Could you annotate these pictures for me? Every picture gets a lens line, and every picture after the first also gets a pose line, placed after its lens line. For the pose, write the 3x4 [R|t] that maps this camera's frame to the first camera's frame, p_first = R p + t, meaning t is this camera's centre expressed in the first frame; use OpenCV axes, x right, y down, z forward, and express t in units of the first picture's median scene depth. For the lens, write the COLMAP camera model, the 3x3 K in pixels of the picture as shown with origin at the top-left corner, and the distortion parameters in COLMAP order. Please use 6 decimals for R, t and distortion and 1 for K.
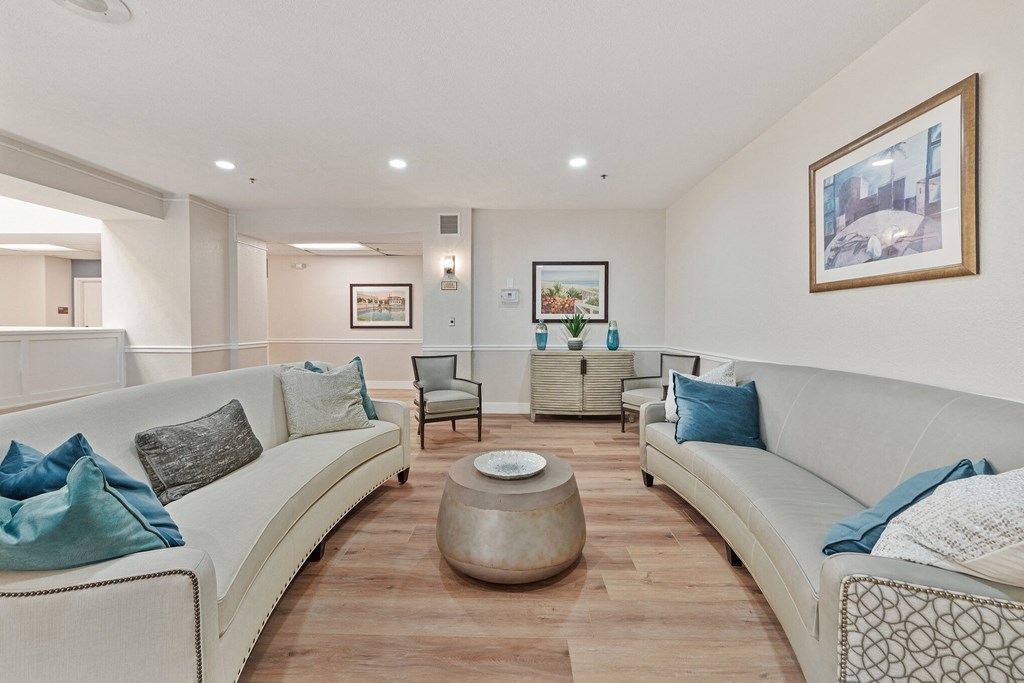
lens RADIAL K [[420.8, 0, 510.0], [0, 420.8, 331.1], [0, 0, 1]] dist [0.001754, -0.001142]
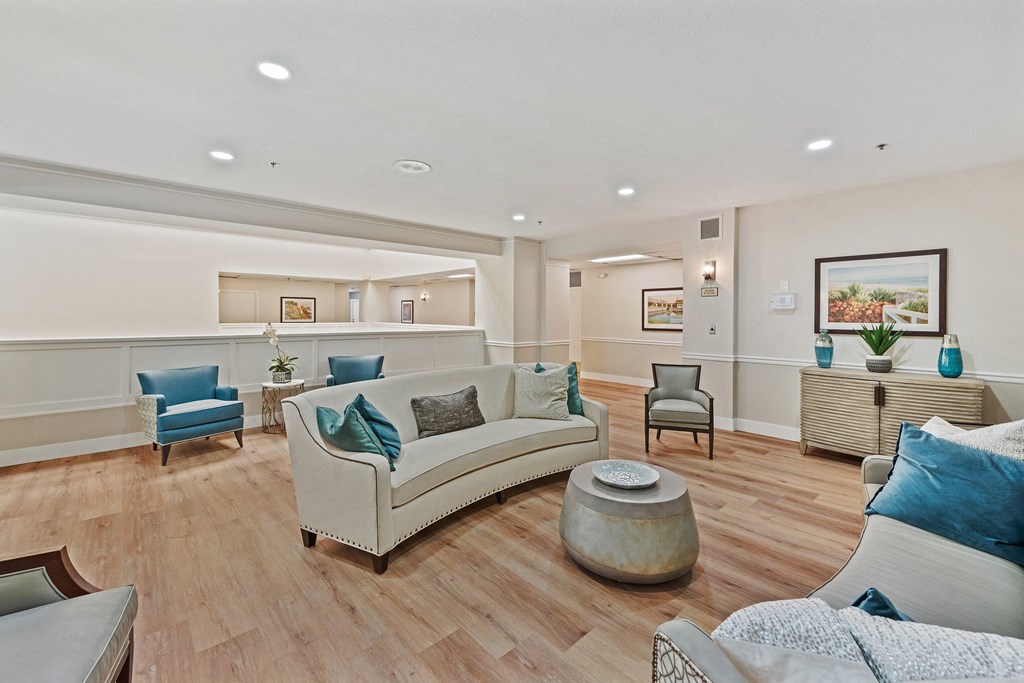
lens RADIAL K [[420.8, 0, 505.9], [0, 420.8, 316.5], [0, 0, 1]] dist [0.001754, -0.001142]
pose [[0.690471, 0.002548, -0.723356, 0.270276], [-0.016927, 0.999777, -0.012636, -0.037342], [0.723162, 0.020969, 0.690360, -0.001466]]
